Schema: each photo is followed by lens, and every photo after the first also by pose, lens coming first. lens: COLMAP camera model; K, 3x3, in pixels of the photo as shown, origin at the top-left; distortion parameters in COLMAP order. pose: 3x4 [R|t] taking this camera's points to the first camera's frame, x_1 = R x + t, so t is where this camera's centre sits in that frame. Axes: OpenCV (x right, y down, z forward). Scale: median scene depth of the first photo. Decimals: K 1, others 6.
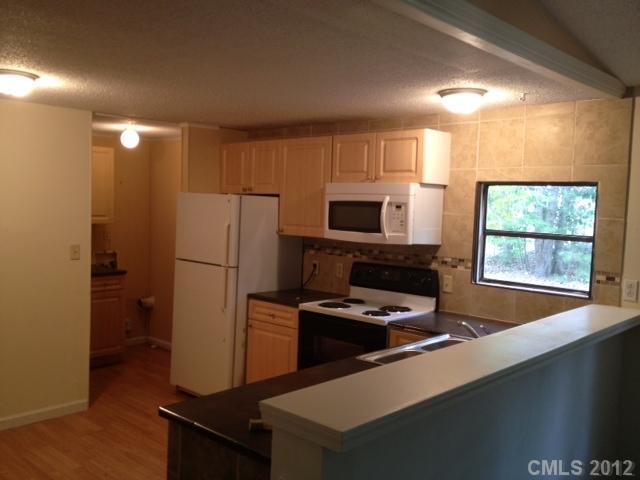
lens RADIAL K [[604.1, 0, 320.4], [0, 604.1, 238.5], [0, 0, 1]] dist [0.023761, 0.000000]
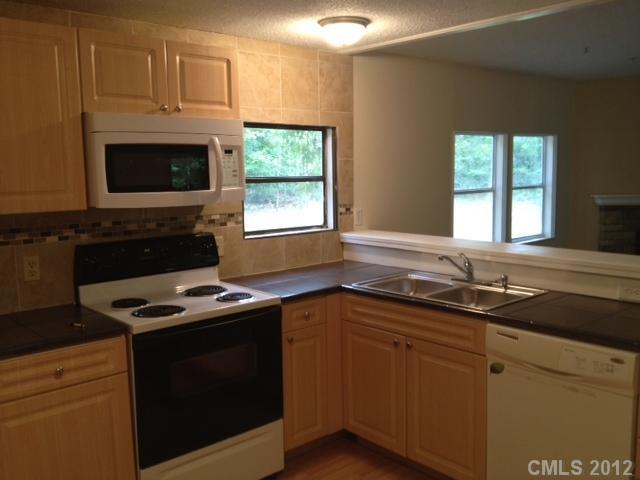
lens RADIAL K [[604.1, 0, 320.7], [0, 604.1, 241.4], [0, 0, 1]] dist [0.023761, 0.000000]
pose [[0.083645, -0.153663, 0.984577, -0.589920], [0.074264, 0.986253, 0.147615, -0.042905], [-0.993725, 0.060771, 0.093906, 0.790823]]
